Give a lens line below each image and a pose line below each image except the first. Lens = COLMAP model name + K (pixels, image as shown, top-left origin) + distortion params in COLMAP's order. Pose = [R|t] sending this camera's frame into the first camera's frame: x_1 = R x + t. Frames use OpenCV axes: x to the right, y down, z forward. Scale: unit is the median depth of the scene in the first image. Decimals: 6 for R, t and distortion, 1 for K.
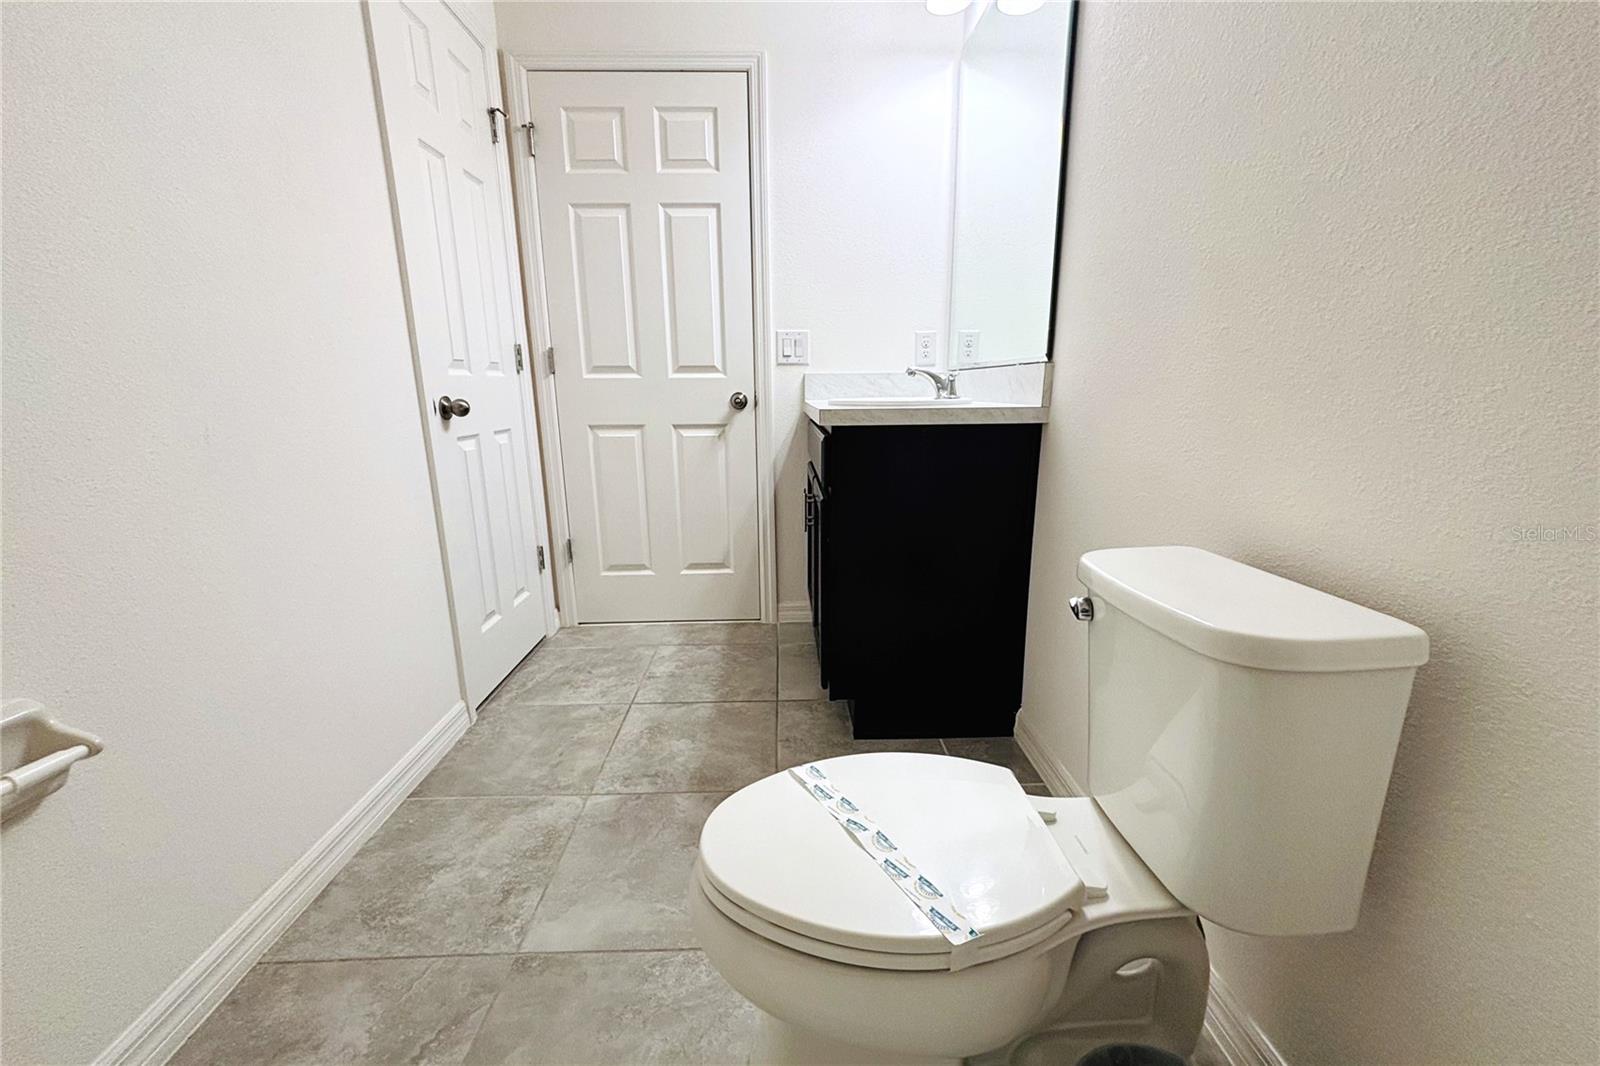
lens RADIAL K [[656.5, 0, 802.4], [0, 656.5, 539.0], [0, 0, 1]] dist [0.001082, 0.001542]
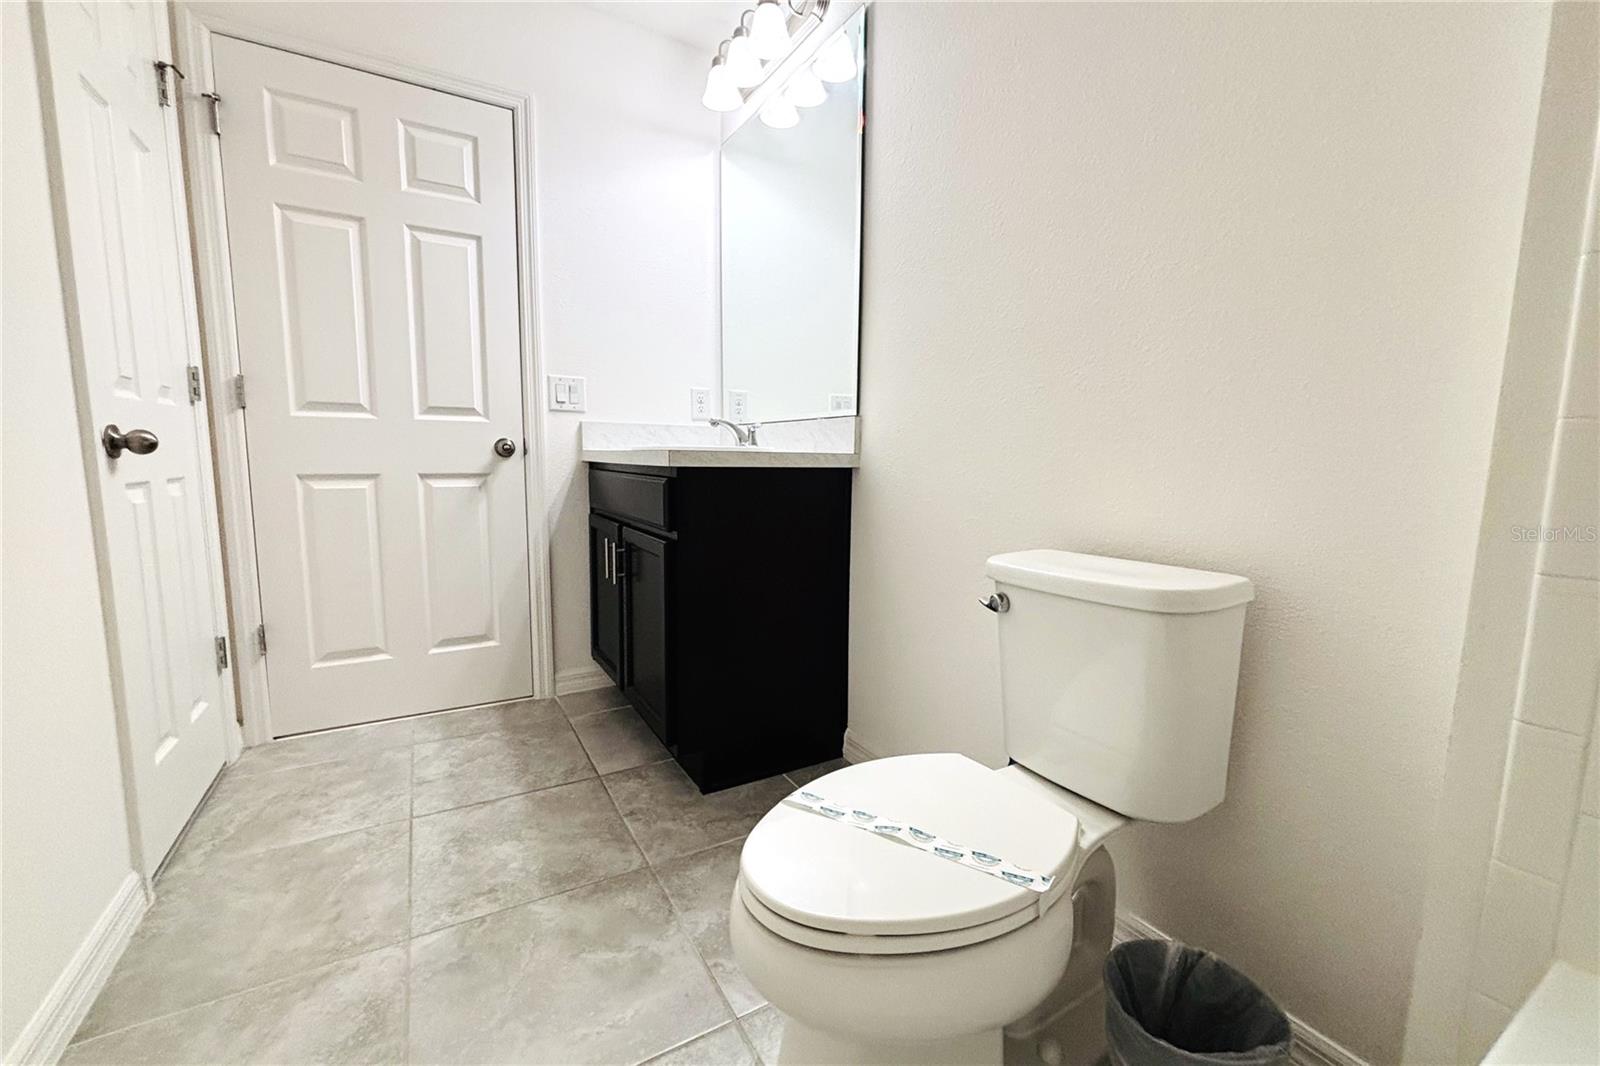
lens RADIAL K [[656.5, 0, 815.1], [0, 656.5, 525.2], [0, 0, 1]] dist [0.001082, 0.001542]
pose [[0.875963, -0.033618, 0.481205, -0.192879], [0.090510, 0.991306, -0.095505, 0.020384], [-0.473811, 0.127213, 0.871390, 0.037409]]
